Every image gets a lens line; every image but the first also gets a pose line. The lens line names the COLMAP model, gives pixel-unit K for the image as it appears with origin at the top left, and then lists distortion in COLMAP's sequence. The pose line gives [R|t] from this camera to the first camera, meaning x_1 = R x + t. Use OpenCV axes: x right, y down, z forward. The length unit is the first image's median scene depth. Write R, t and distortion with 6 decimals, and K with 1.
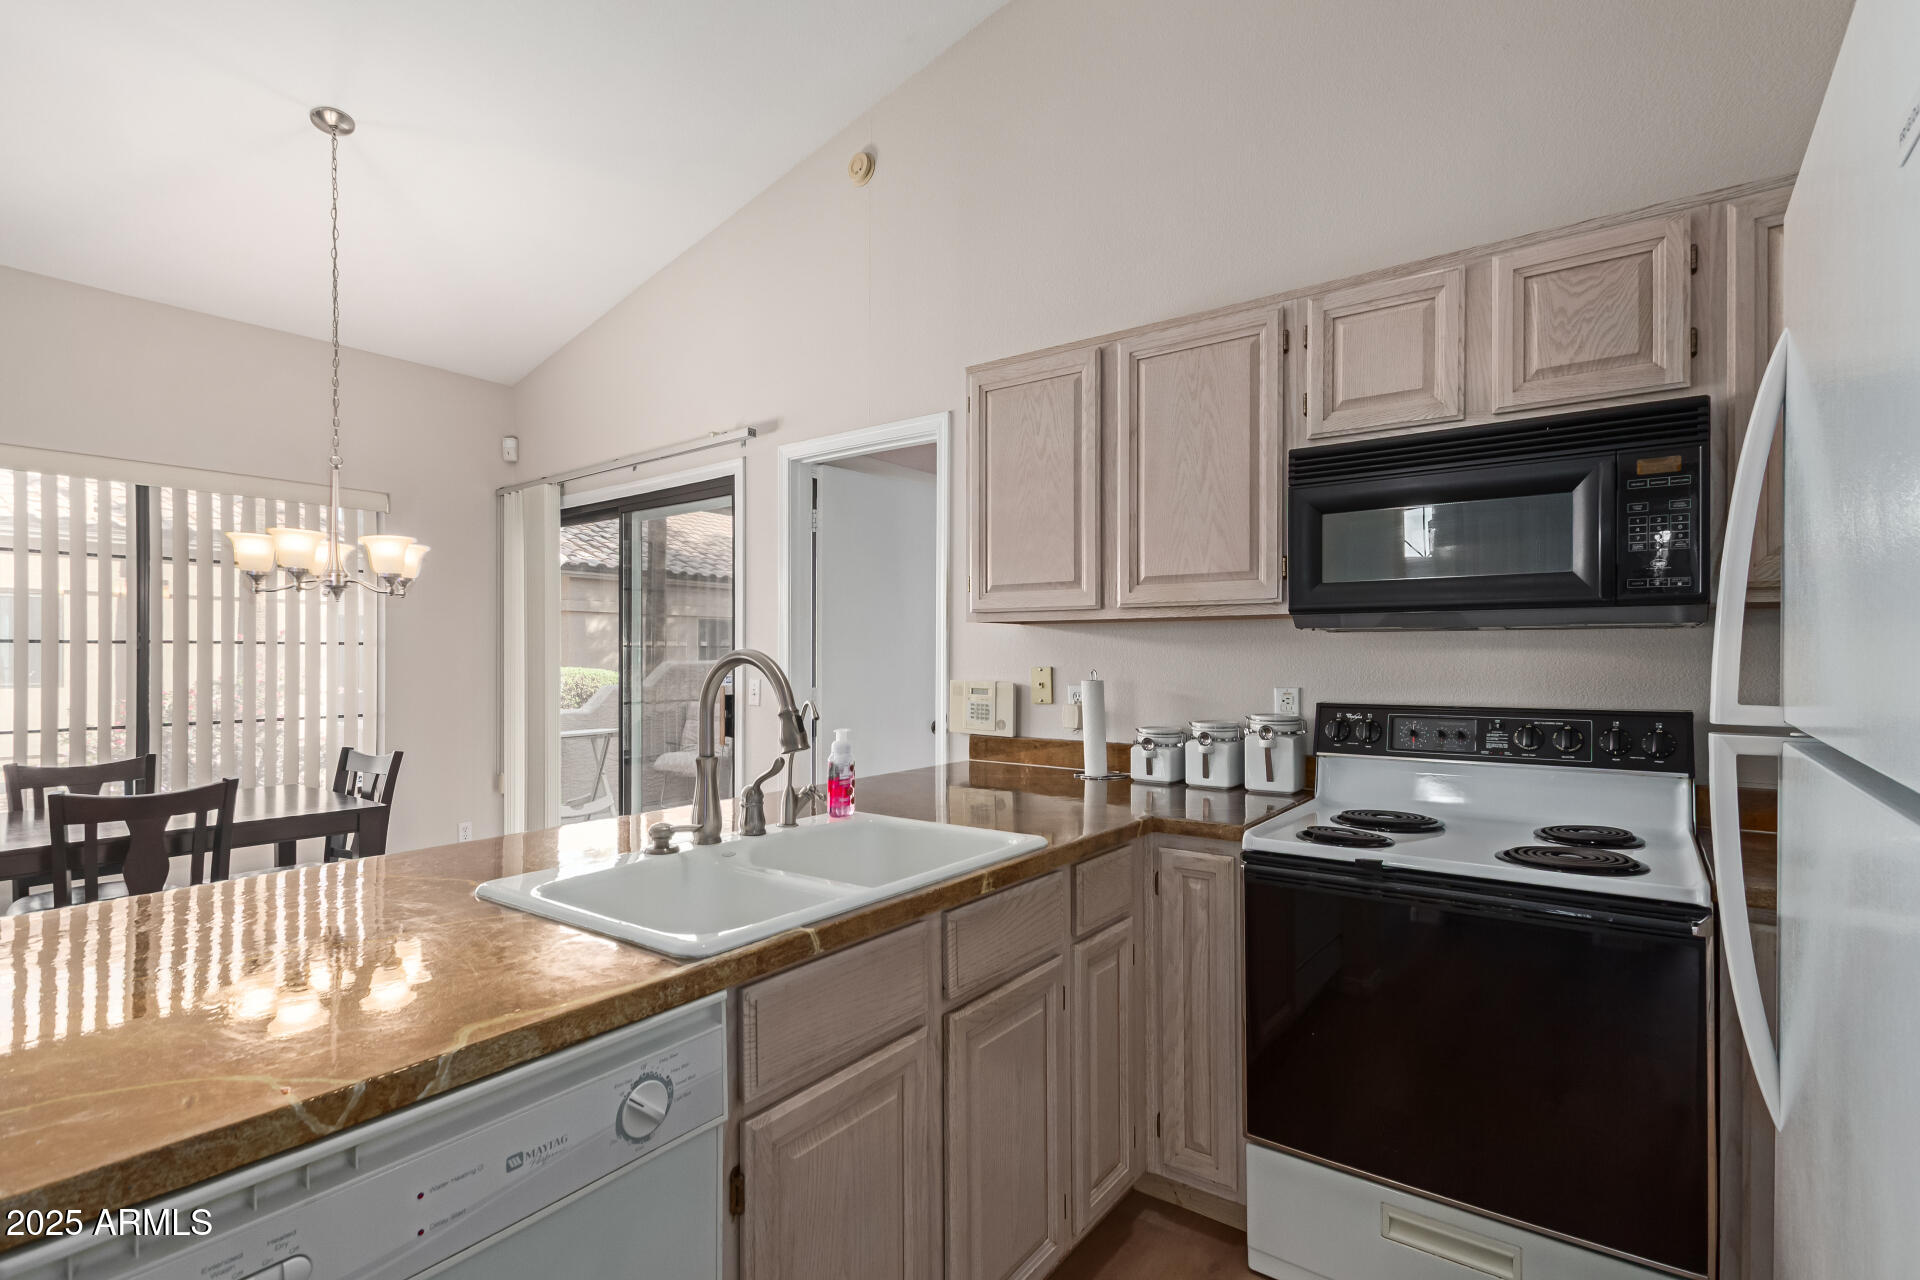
lens RADIAL K [[892.6, 0, 960.4], [0, 892.6, 644.3], [0, 0, 1]] dist [0.002615, -0.001370]
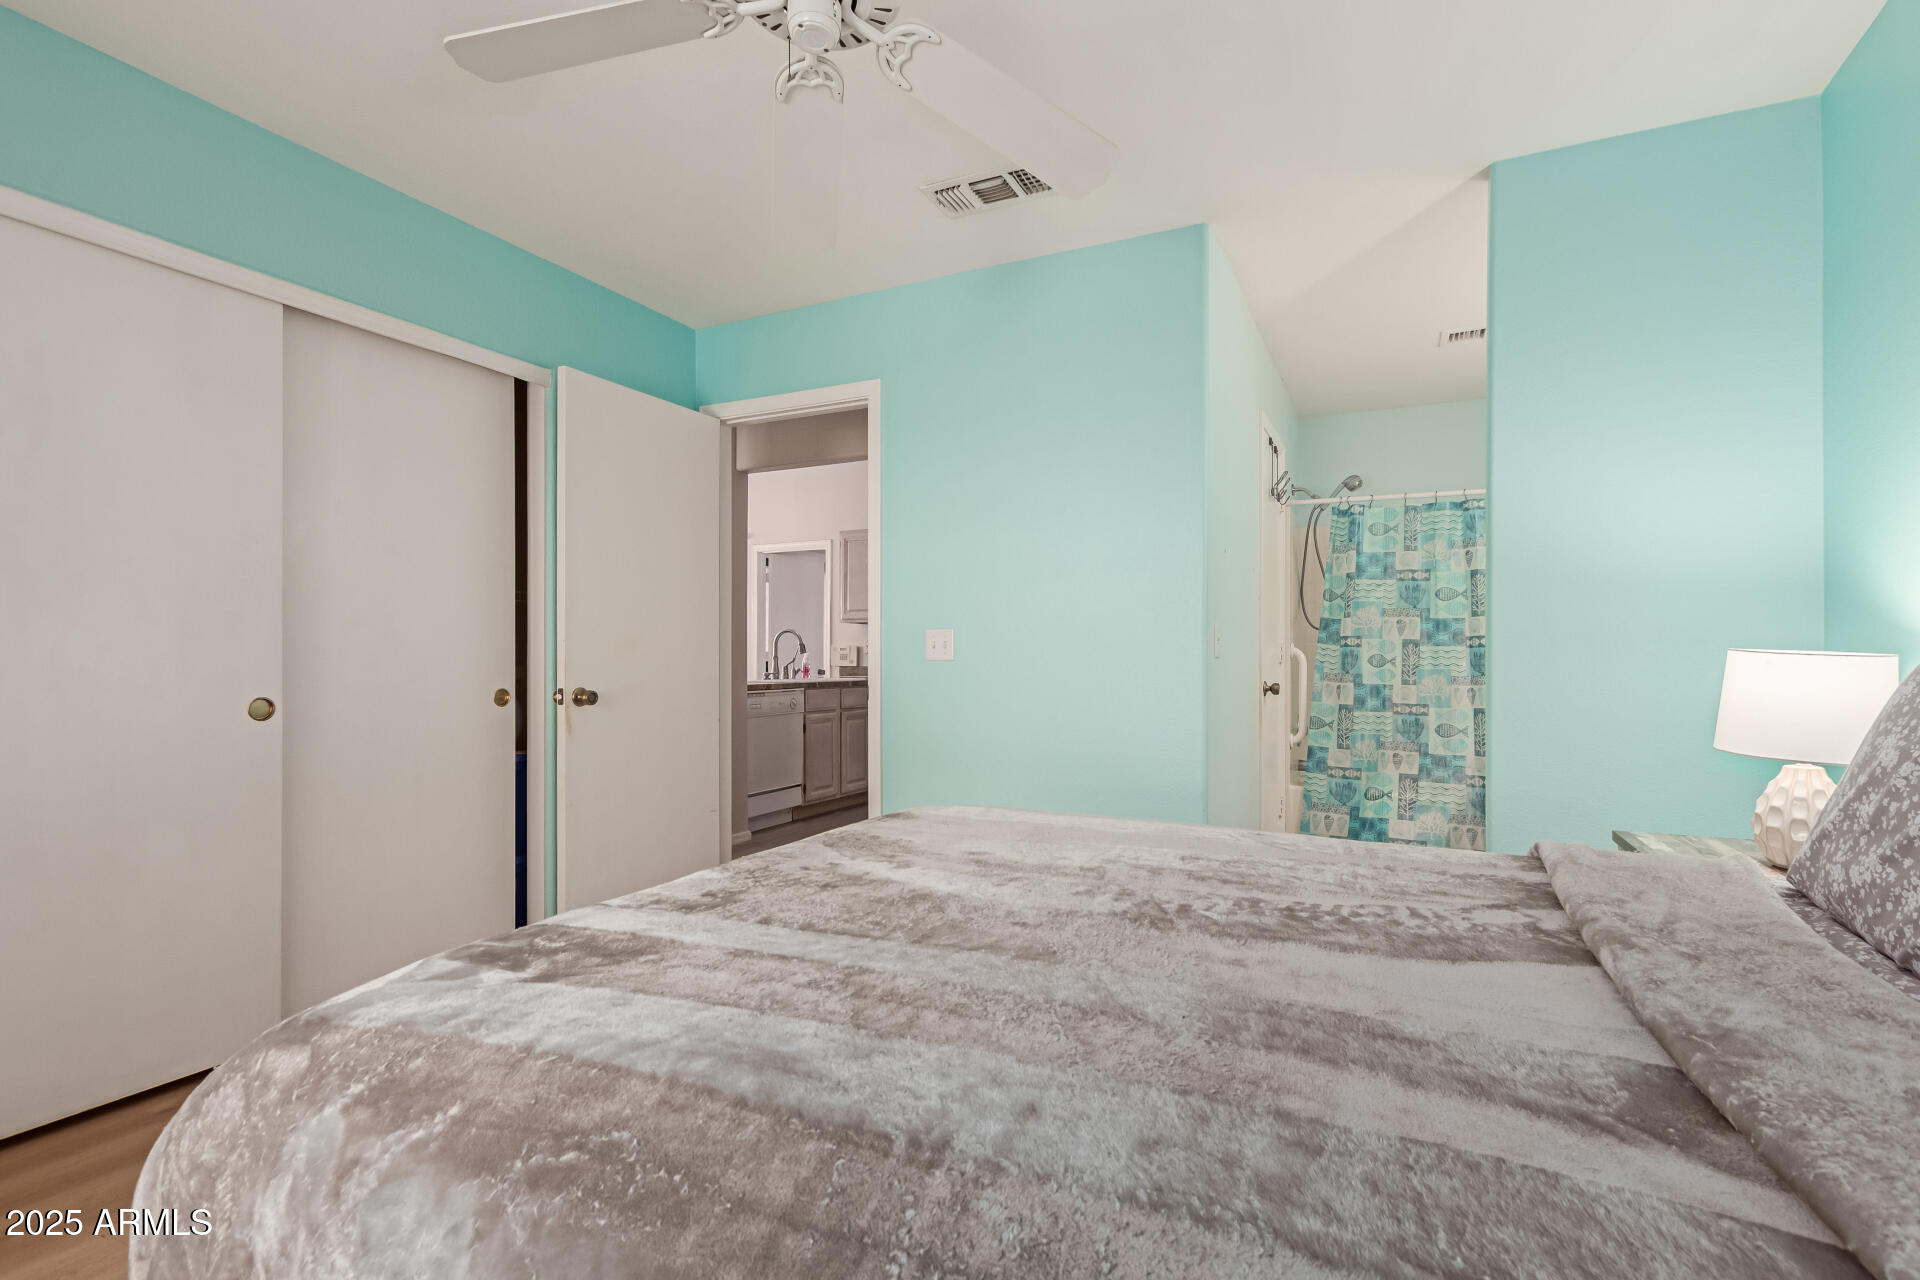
lens RADIAL K [[892.6, 0, 961.7], [0, 892.6, 643.9], [0, 0, 1]] dist [0.002615, -0.001370]
pose [[0.984599, 0.001775, 0.174820, -0.095324], [-0.001609, 0.999998, -0.001094, 0.040391], [-0.174821, 0.000795, 0.984600, -1.641970]]
